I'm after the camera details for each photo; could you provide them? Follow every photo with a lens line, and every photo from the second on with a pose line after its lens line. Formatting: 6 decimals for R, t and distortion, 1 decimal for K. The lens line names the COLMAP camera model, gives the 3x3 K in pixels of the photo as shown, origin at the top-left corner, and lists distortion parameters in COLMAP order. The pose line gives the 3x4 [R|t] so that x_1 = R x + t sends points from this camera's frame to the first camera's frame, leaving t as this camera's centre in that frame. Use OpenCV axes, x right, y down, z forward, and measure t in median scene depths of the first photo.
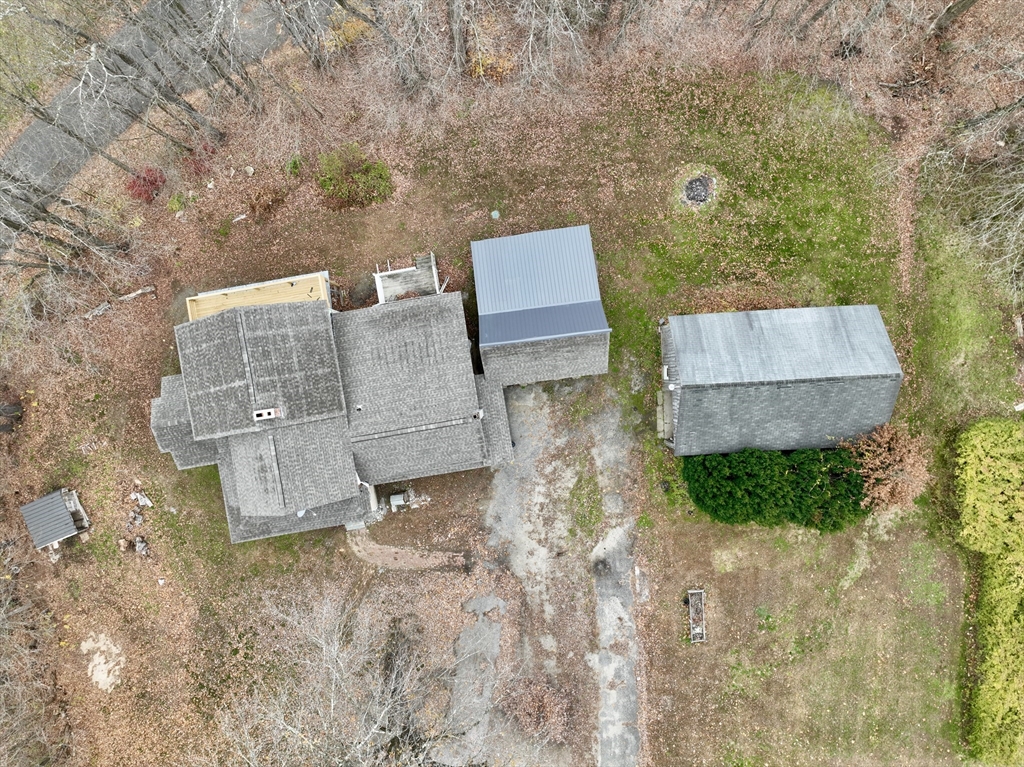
lens RADIAL K [[724.2, 0, 512.0], [0, 724.2, 382.7], [0, 0, 1]] dist [0.003513, -0.000978]
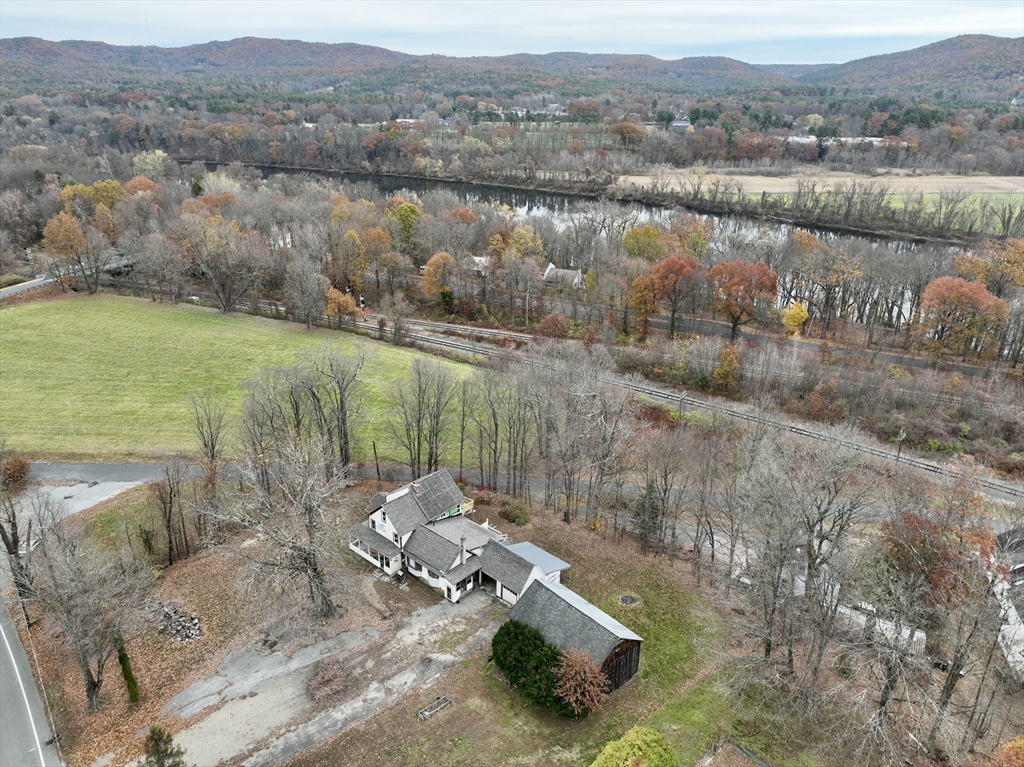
lens RADIAL K [[724.2, 0, 513.0], [0, 724.2, 383.2], [0, 0, 1]] dist [0.003513, -0.000978]
pose [[0.624511, 0.326920, -0.709302, 1.209785], [-0.780232, 0.220458, -0.585352, 0.930032], [-0.034992, 0.918979, 0.392752, -0.229808]]
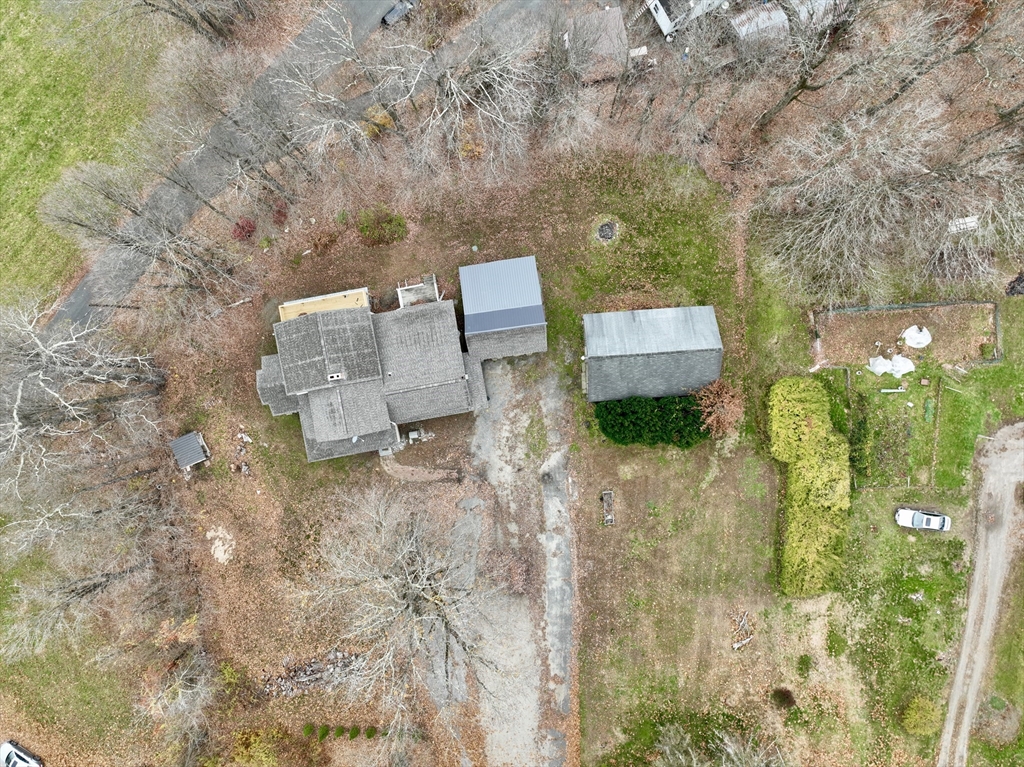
lens RADIAL K [[724.2, 0, 513.1], [0, 724.2, 384.3], [0, 0, 1]] dist [0.003513, -0.000978]
pose [[0.999887, -0.011779, 0.009298, 0.040537], [0.011677, 0.999871, 0.010988, 0.038806], [-0.009427, -0.010878, 0.999896, -0.535874]]
